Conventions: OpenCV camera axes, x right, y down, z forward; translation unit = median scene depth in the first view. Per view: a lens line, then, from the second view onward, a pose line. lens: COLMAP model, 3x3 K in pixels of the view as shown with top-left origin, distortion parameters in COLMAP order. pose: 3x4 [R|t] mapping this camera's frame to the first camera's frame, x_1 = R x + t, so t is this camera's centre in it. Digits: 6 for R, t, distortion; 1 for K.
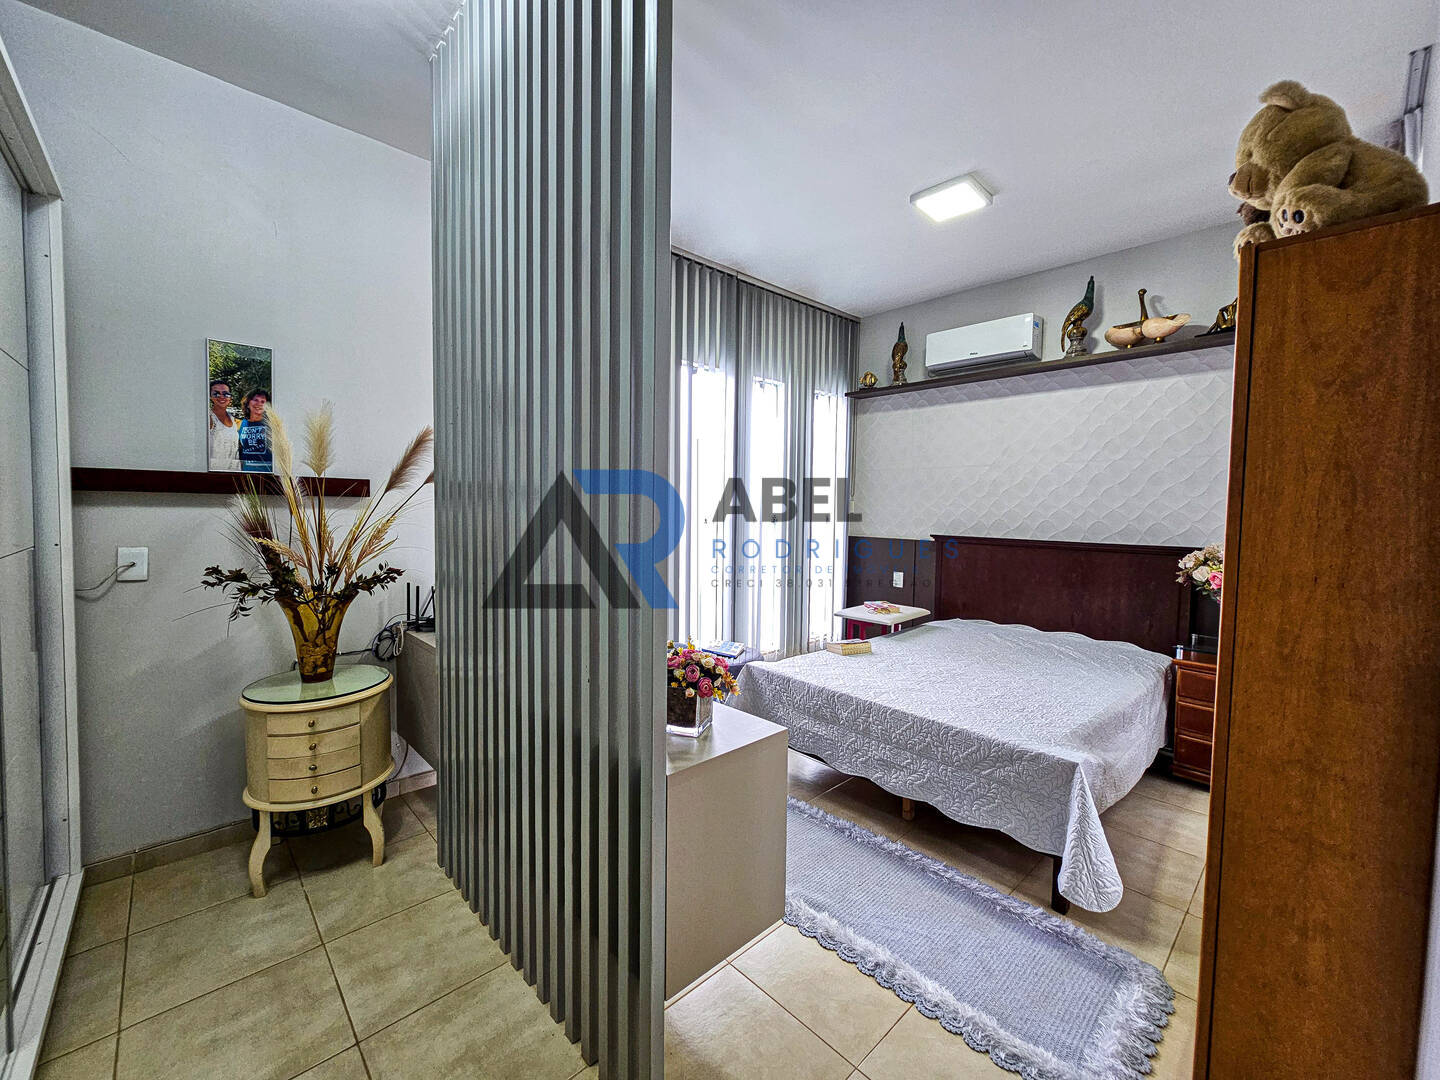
lens RADIAL K [[580.0, 0, 713.1], [0, 580.0, 538.9], [0, 0, 1]] dist [0.000131, 0.000125]
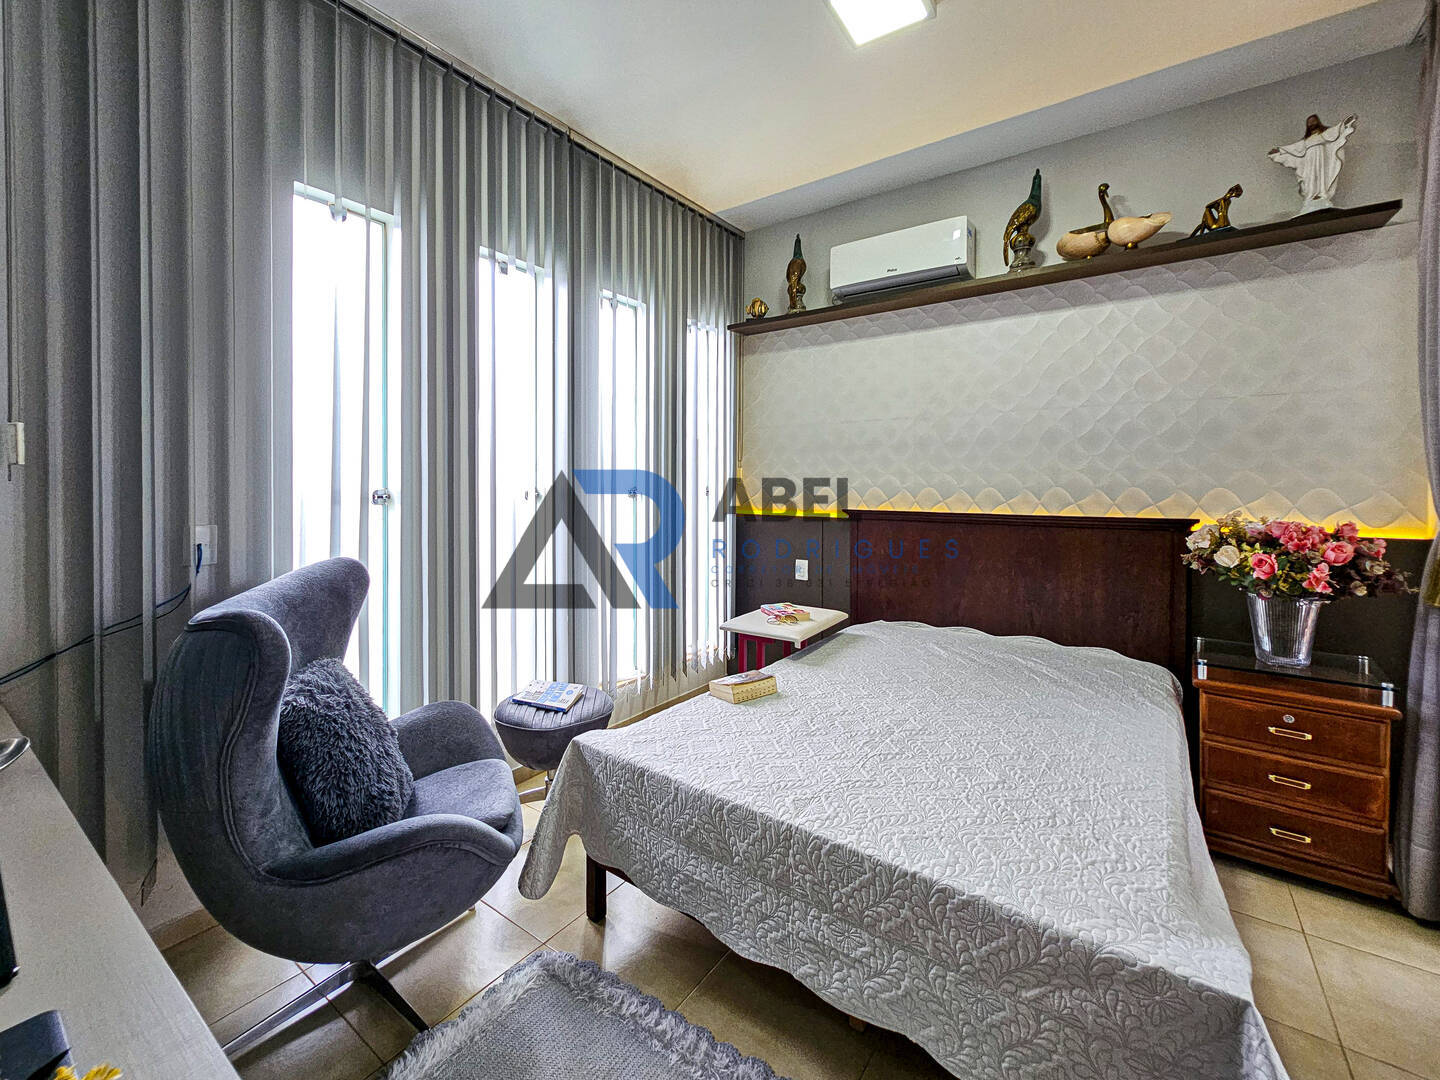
lens RADIAL K [[594.7, 0, 717.8], [0, 594.7, 526.0], [0, 0, 1]] dist [-0.001002, -0.000081]
pose [[0.979046, -0.024560, 0.202152, 0.066537], [0.021673, 0.999629, 0.016483, -0.001871], [-0.202482, -0.011756, 0.979216, 0.308275]]
